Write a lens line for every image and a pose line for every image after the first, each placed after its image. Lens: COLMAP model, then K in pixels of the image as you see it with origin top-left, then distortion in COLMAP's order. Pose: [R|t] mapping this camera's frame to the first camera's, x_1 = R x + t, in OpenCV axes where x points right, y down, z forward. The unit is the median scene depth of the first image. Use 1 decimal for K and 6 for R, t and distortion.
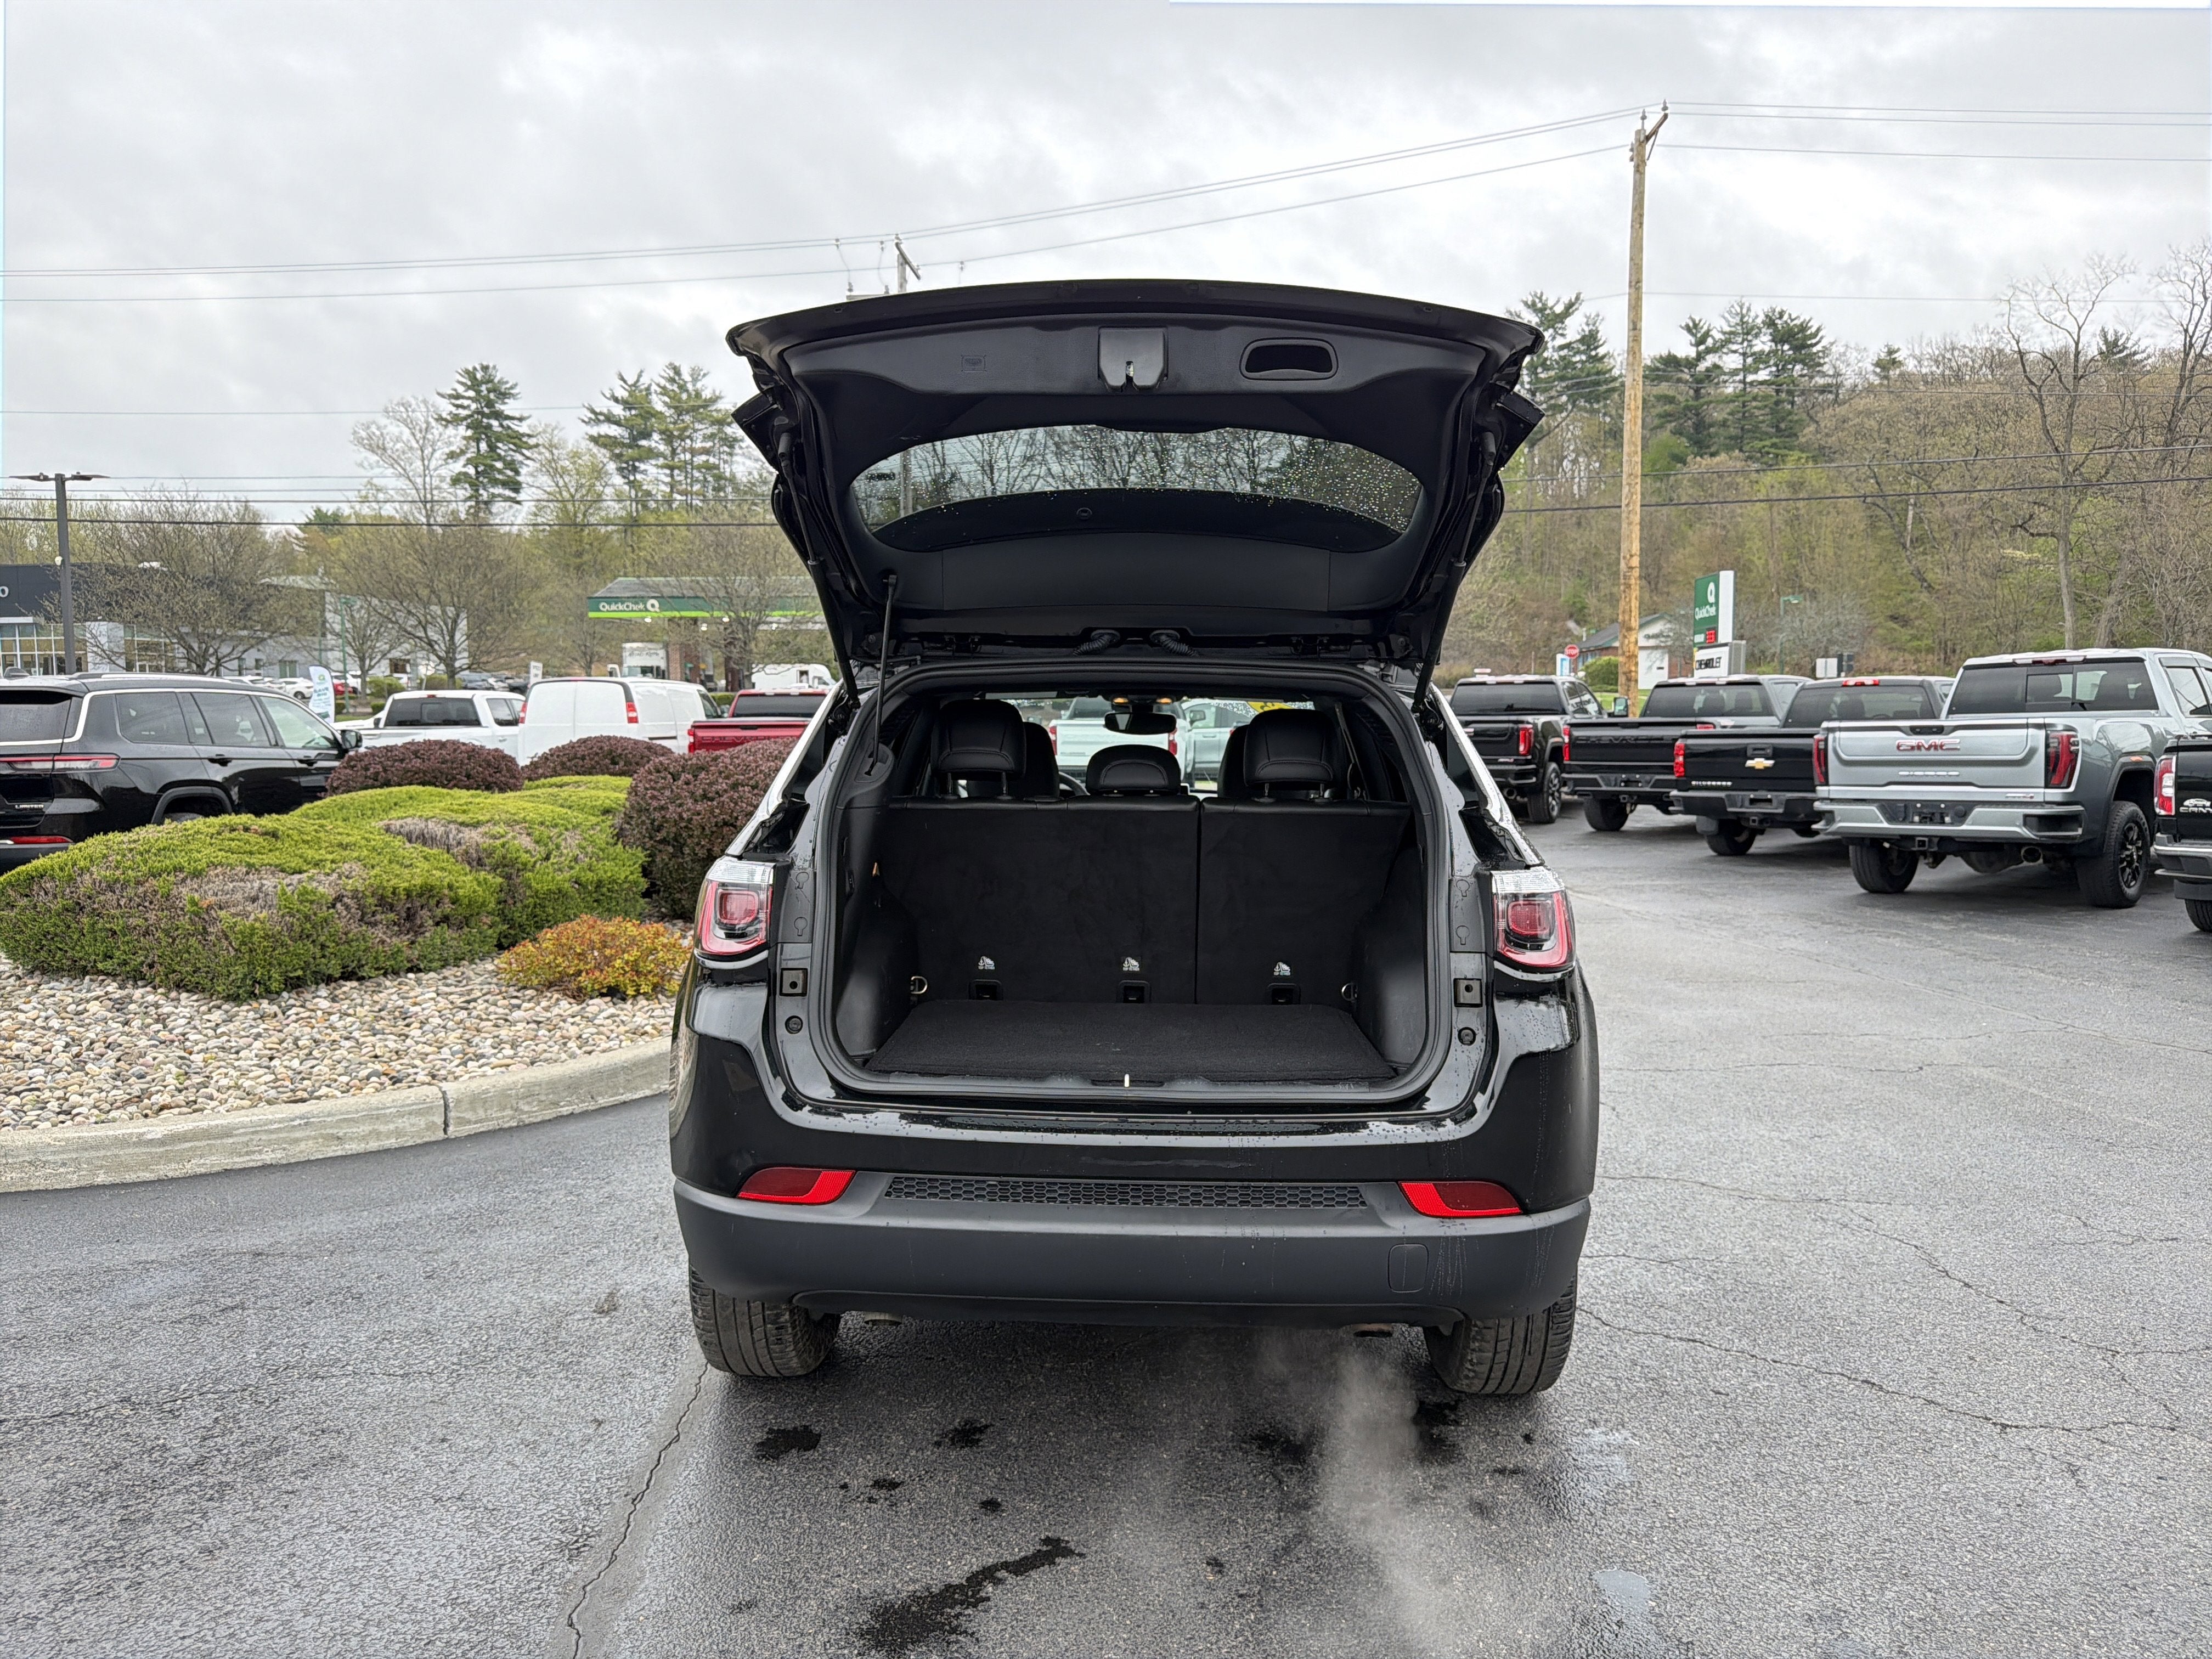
lens RADIAL K [[1629.8, 0, 1075.0], [0, 1629.8, 827.5], [0, 0, 1]] dist [0.006433, -0.029028]
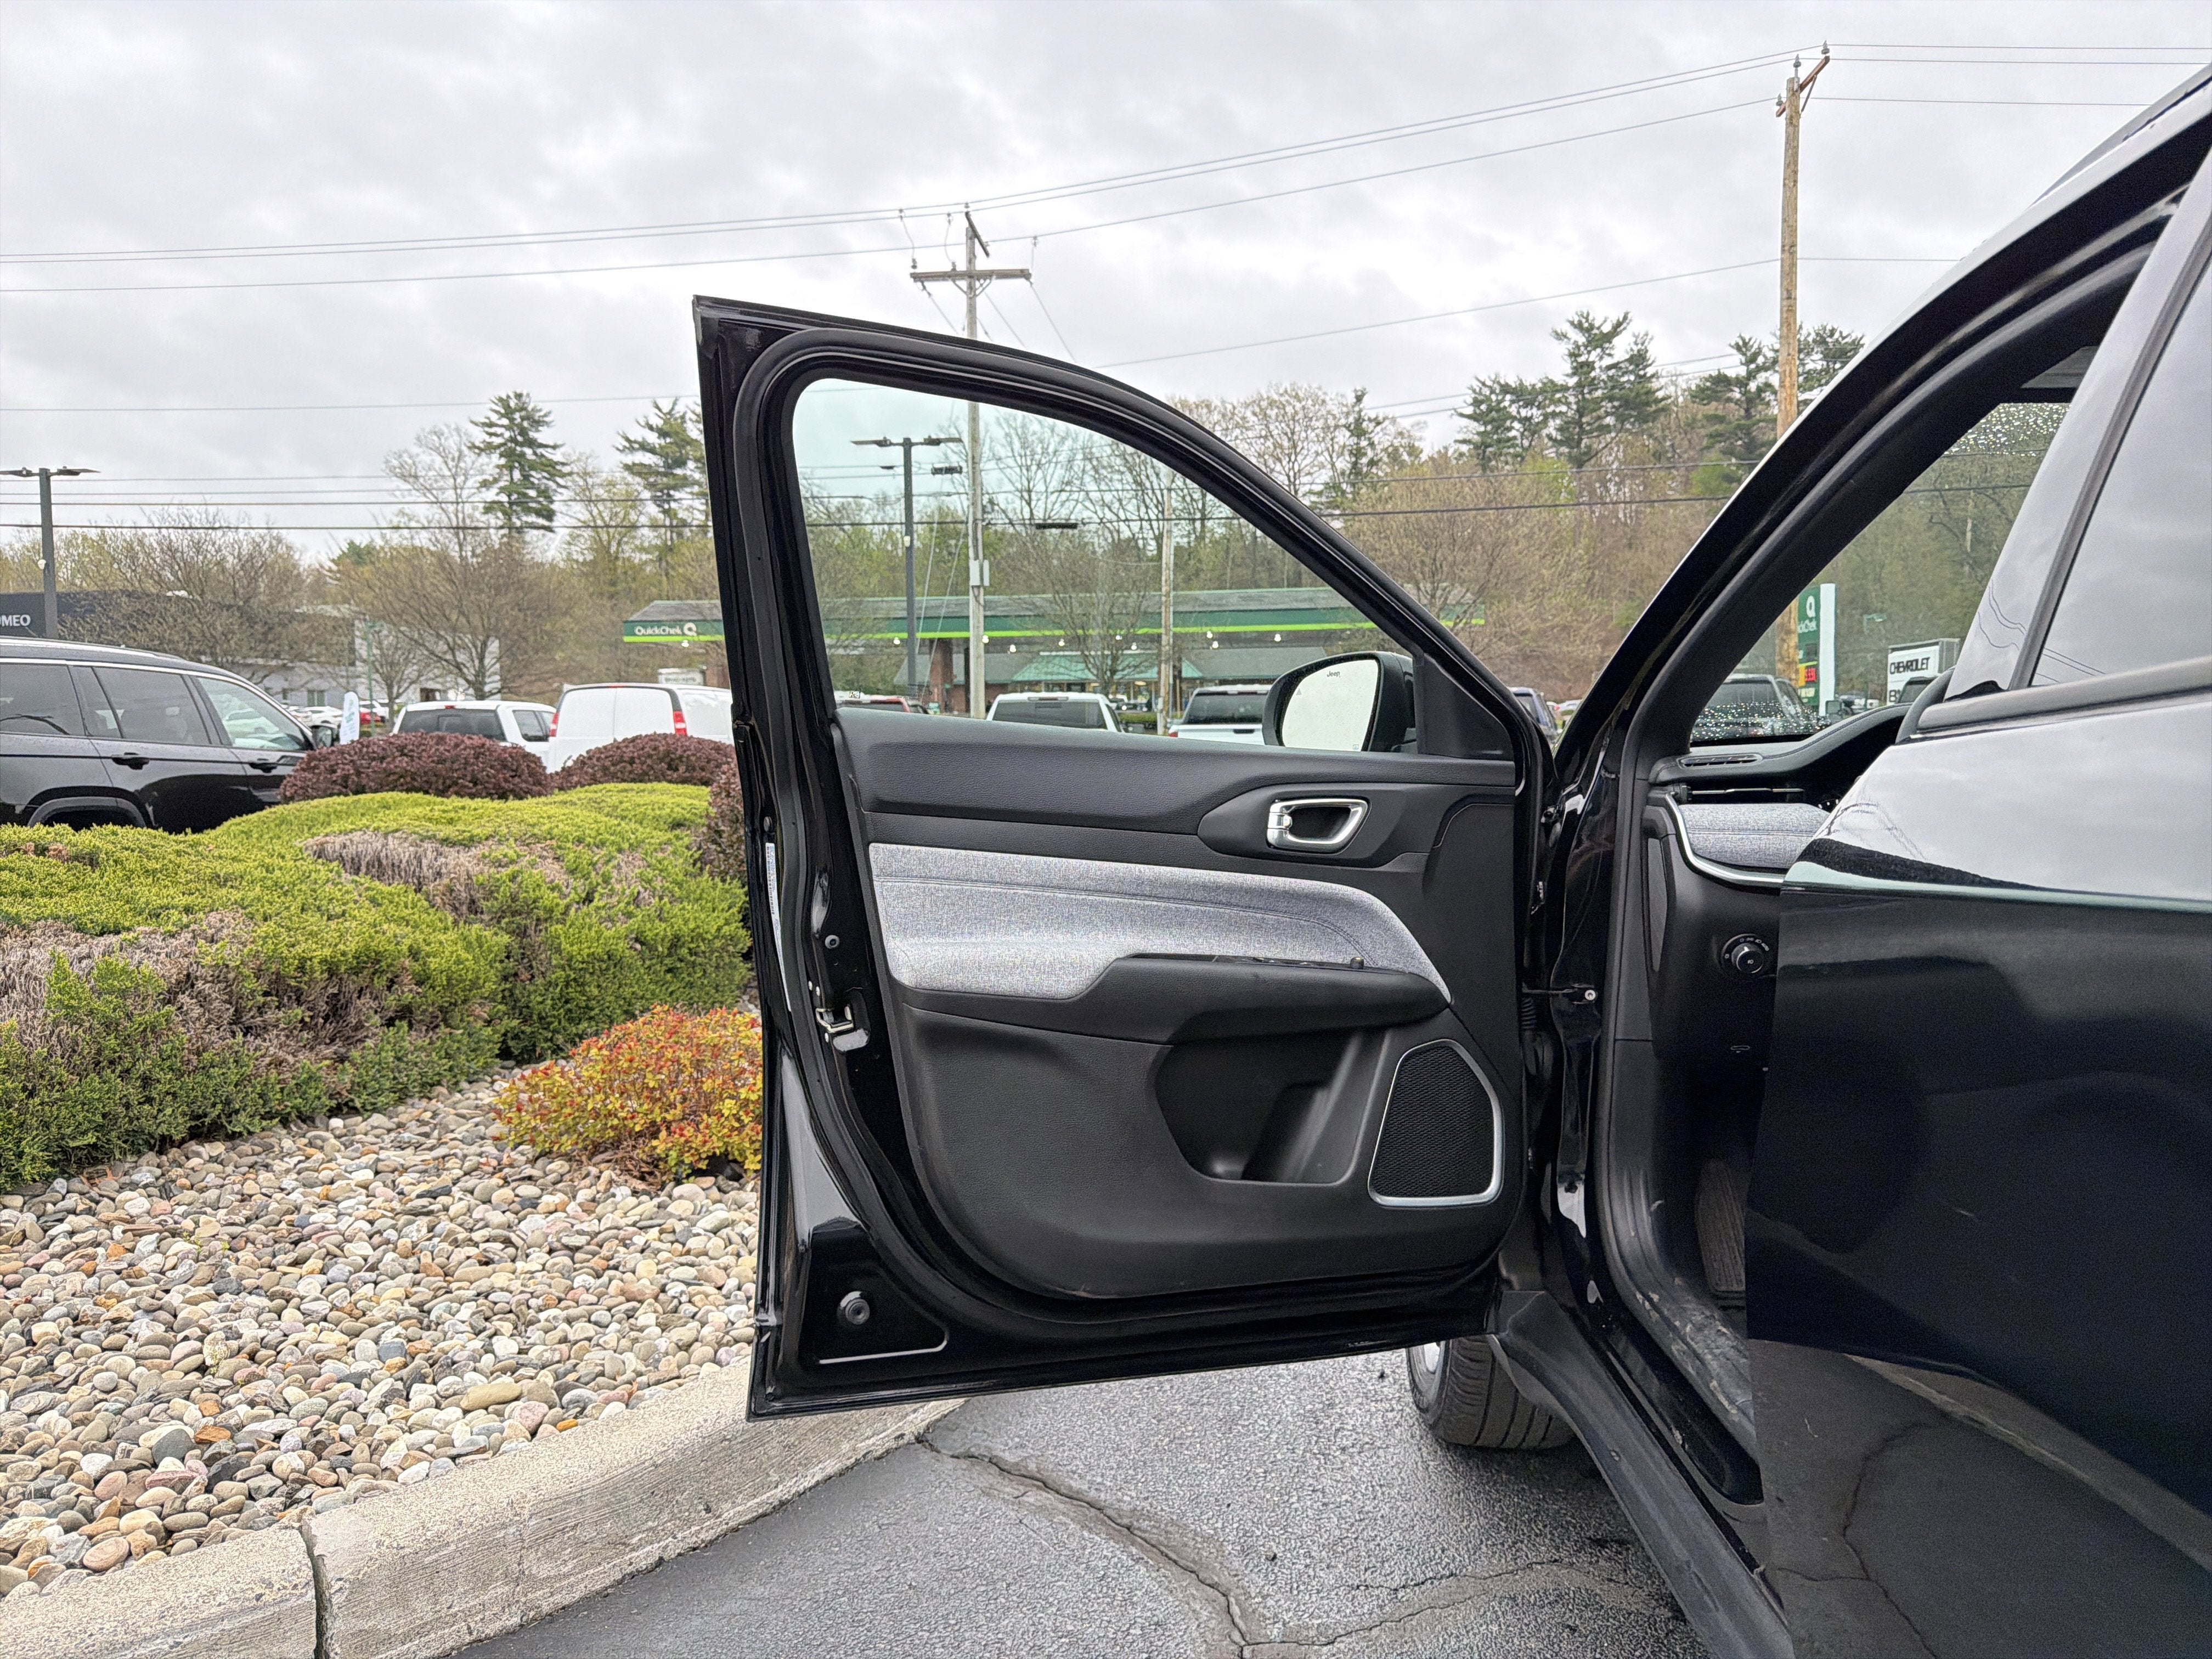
lens RADIAL K [[1583.6, 0, 1079.6], [0, 1583.6, 821.3], [0, 0, 1]] dist [0.012055, -0.047086]
pose [[0.999957, -0.005448, -0.007553, -0.056345], [0.005269, 0.999708, -0.023570, 0.002051], [0.007679, 0.023529, 0.999694, 0.170011]]
